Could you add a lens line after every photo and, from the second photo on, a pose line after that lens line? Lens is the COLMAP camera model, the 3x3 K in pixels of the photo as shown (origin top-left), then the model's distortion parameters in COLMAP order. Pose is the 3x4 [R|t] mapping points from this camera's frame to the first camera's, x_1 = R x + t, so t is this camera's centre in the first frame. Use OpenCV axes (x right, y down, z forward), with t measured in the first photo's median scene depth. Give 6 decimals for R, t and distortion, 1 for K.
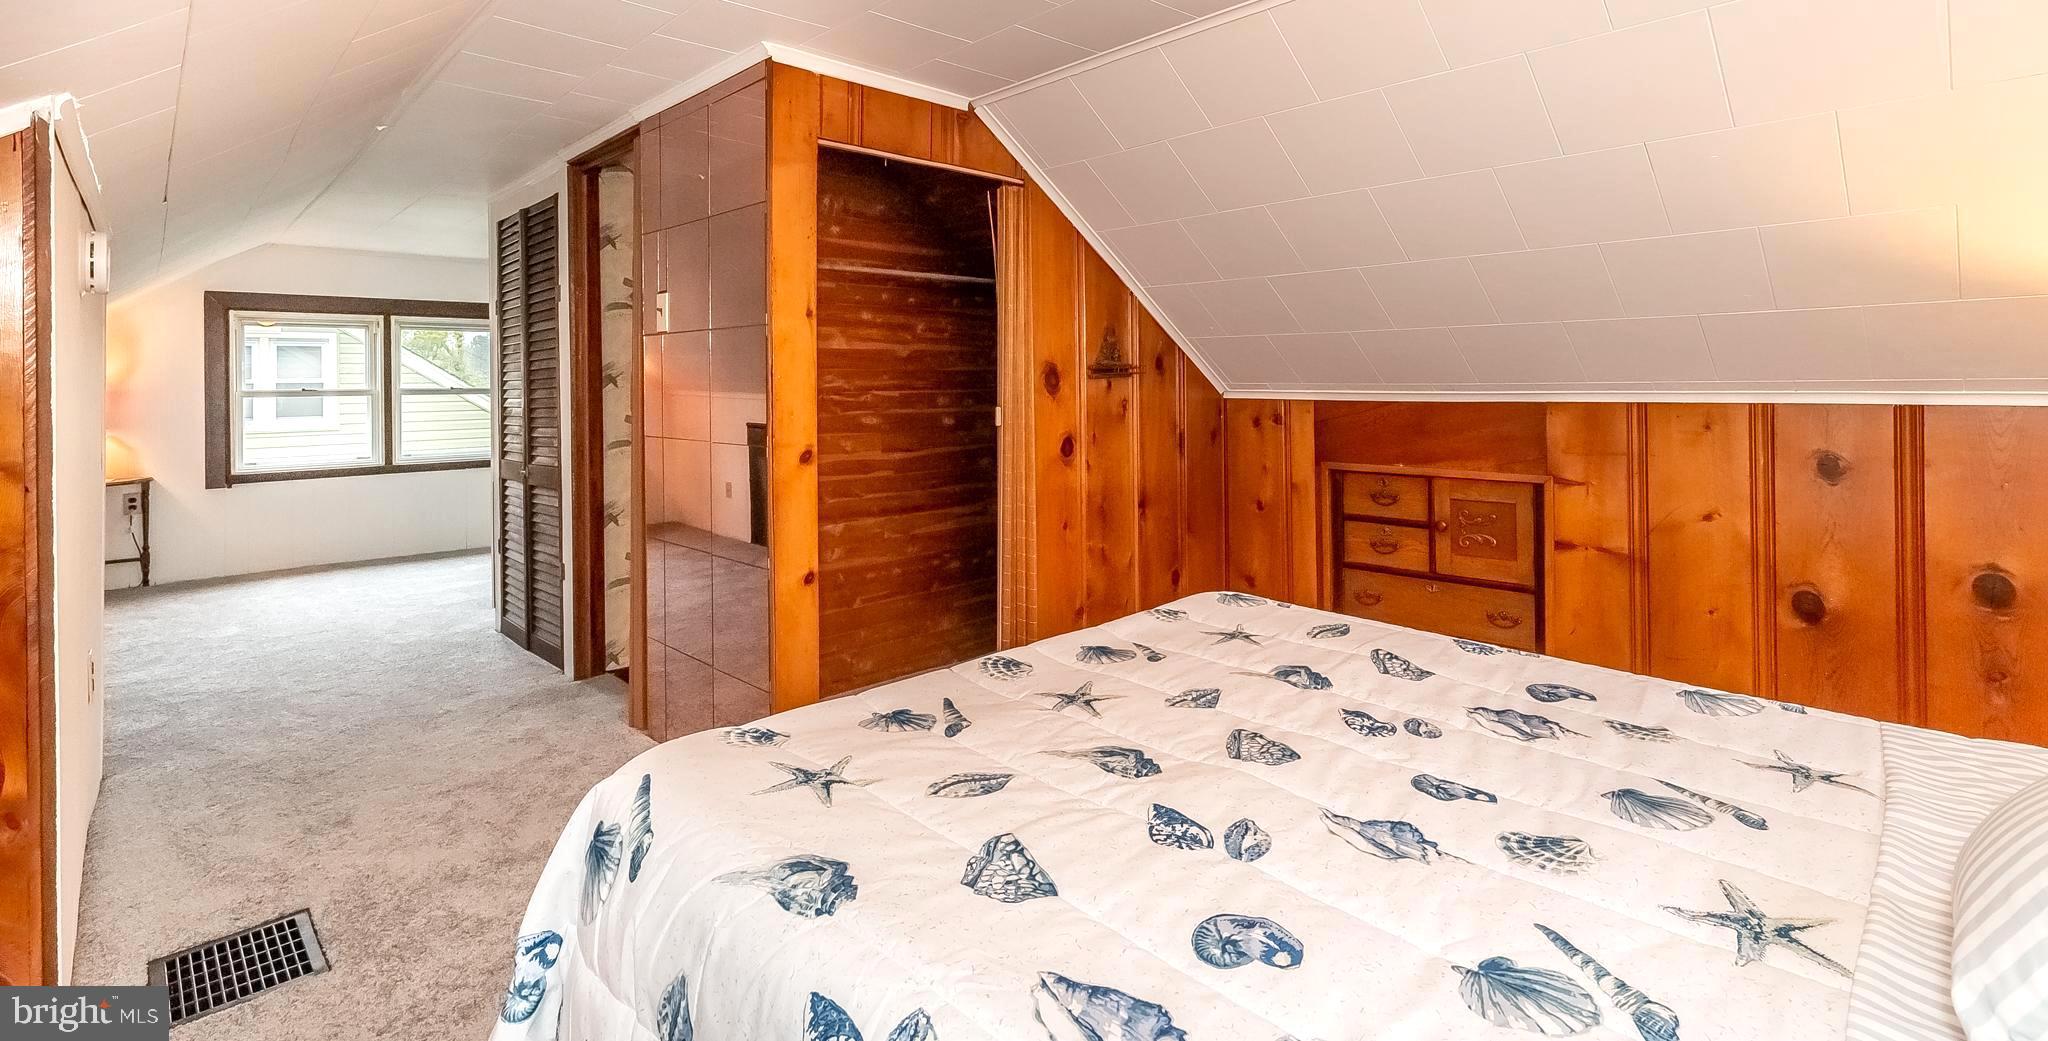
lens RADIAL K [[925.7, 0, 1024.9], [0, 925.7, 377.9], [0, 0, 1]] dist [0.001085, 0.000083]
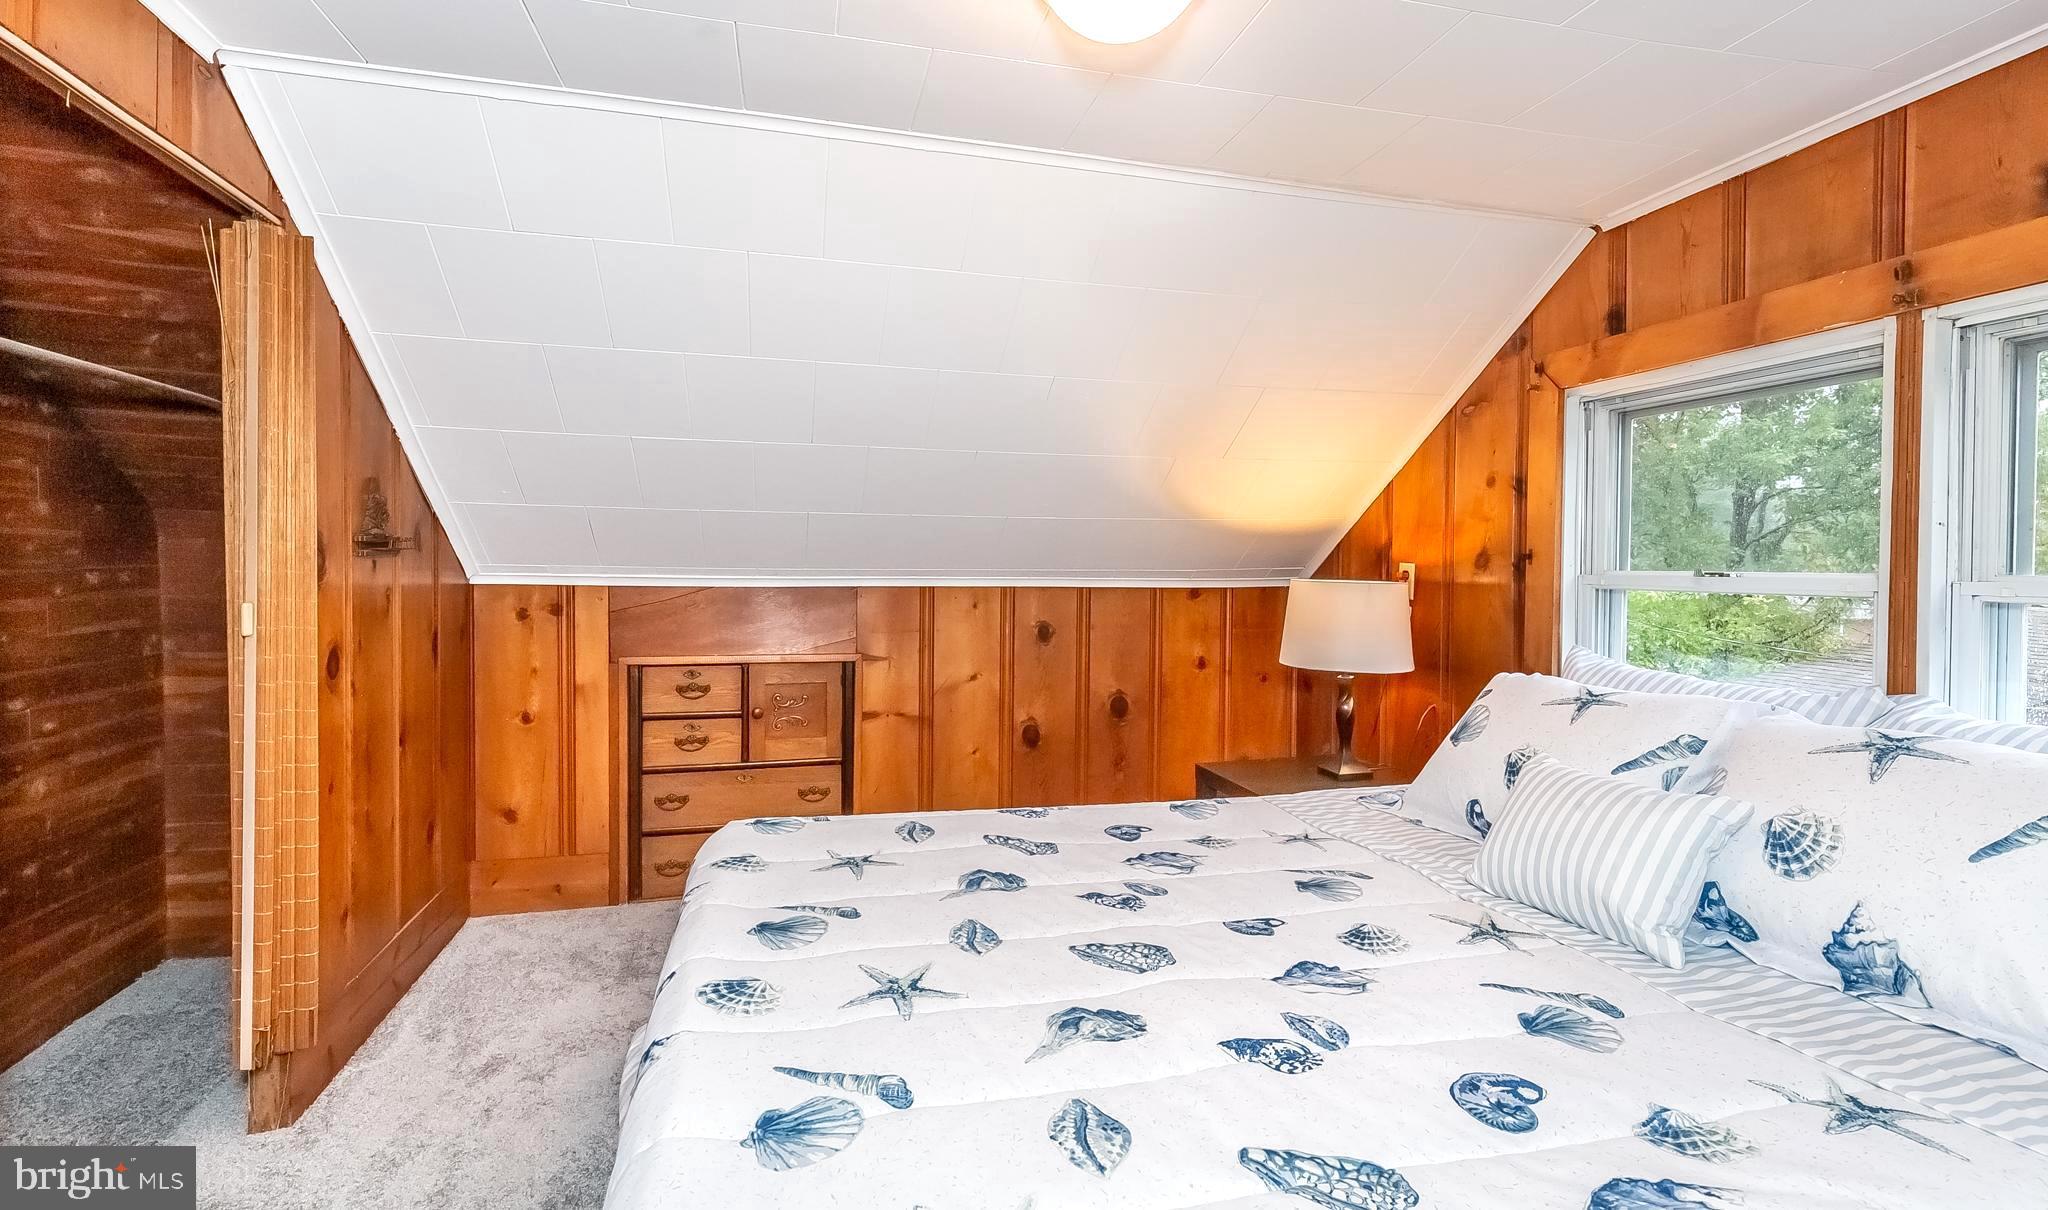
lens RADIAL K [[931.1, 0, 1022.9], [0, 931.1, 577.2], [0, 0, 1]] dist [0.004673, 0.000061]
pose [[0.491474, -0.000104, 0.870892, -0.317339], [-0.018996, 0.999761, 0.010840, -0.000743], [-0.870685, -0.021871, 0.491354, 0.309398]]
